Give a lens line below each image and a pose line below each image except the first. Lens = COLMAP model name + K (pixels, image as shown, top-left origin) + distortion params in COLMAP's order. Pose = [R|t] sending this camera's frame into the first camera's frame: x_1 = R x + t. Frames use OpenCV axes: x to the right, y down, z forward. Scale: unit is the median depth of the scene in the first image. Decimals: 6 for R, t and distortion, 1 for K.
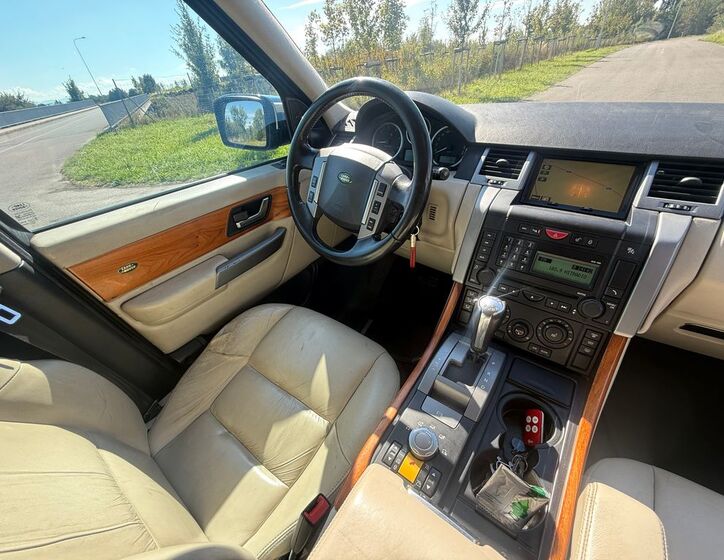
lens RADIAL K [[298.0, 0, 358.6], [0, 298.0, 279.3], [0, 0, 1]] dist [-0.000950, 0.000374]
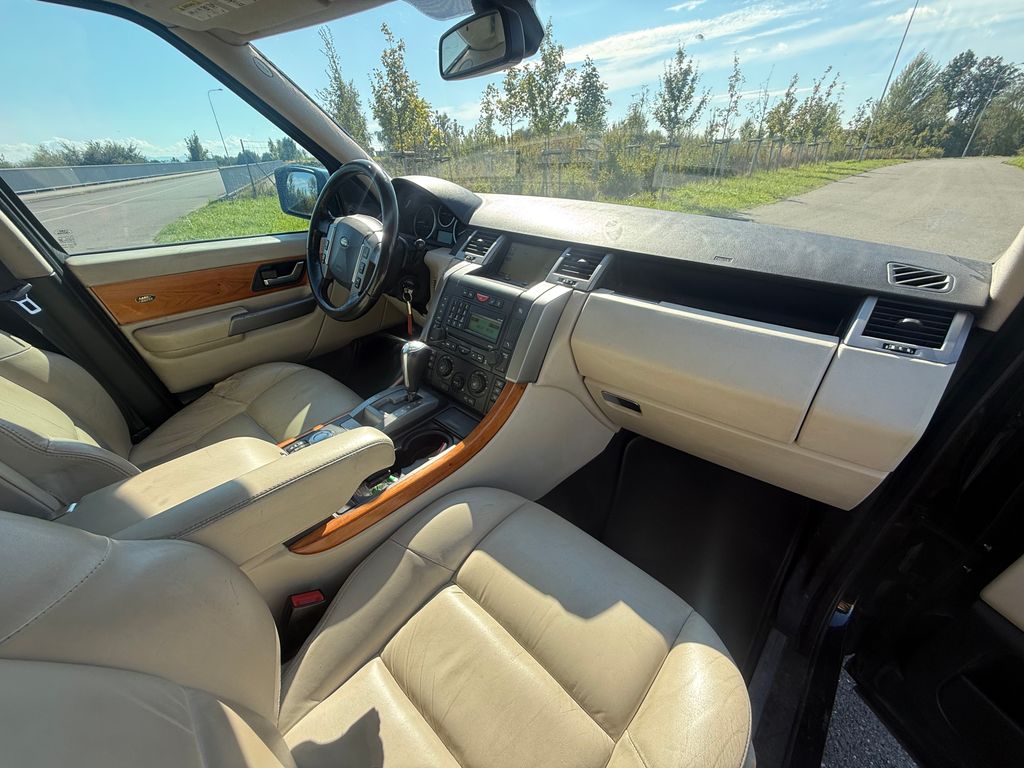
lens RADIAL K [[409.3, 0, 505.7], [0, 409.3, 383.1], [0, 0, 1]] dist [0.000364, 0.000029]
pose [[0.991742, 0.119083, -0.047613, 0.682257], [-0.123411, 0.987133, -0.101674, 0.264347], [0.034893, 0.106710, 0.993678, -0.452048]]
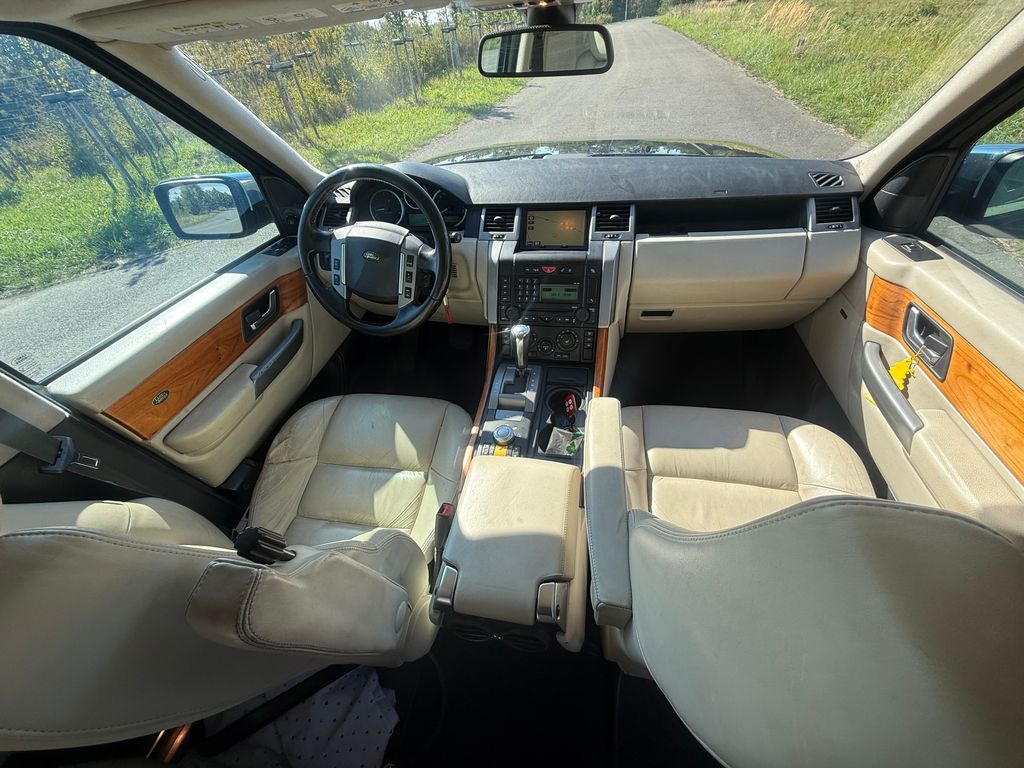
lens RADIAL K [[409.3, 0, 505.7], [0, 409.3, 383.1], [0, 0, 1]] dist [0.000364, 0.000029]
pose [[0.894854, -0.291765, 0.337802, -0.238098], [0.273699, 0.956488, 0.101093, 0.081505], [-0.352599, 0.001993, 0.935772, -0.542982]]
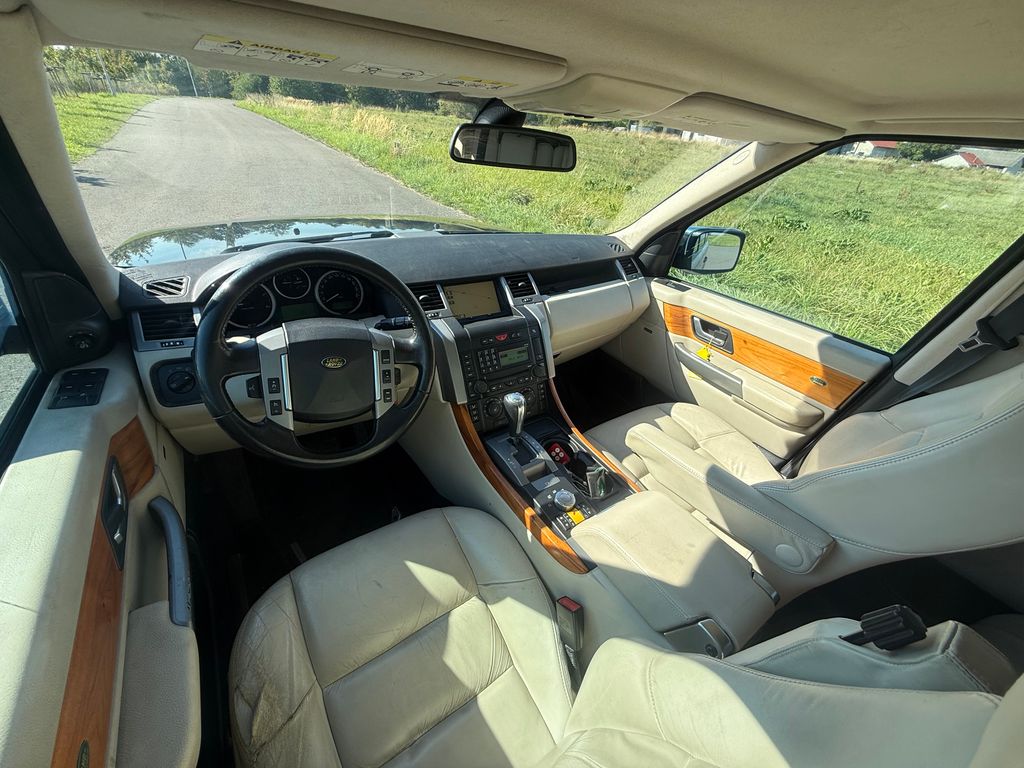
lens RADIAL K [[409.3, 0, 505.7], [0, 409.3, 383.1], [0, 0, 1]] dist [0.000364, 0.000029]
pose [[0.312705, -0.418303, 0.852783, -0.848613], [0.460629, 0.851954, 0.248989, -0.345564], [-0.830684, 0.314956, 0.459092, 0.122089]]
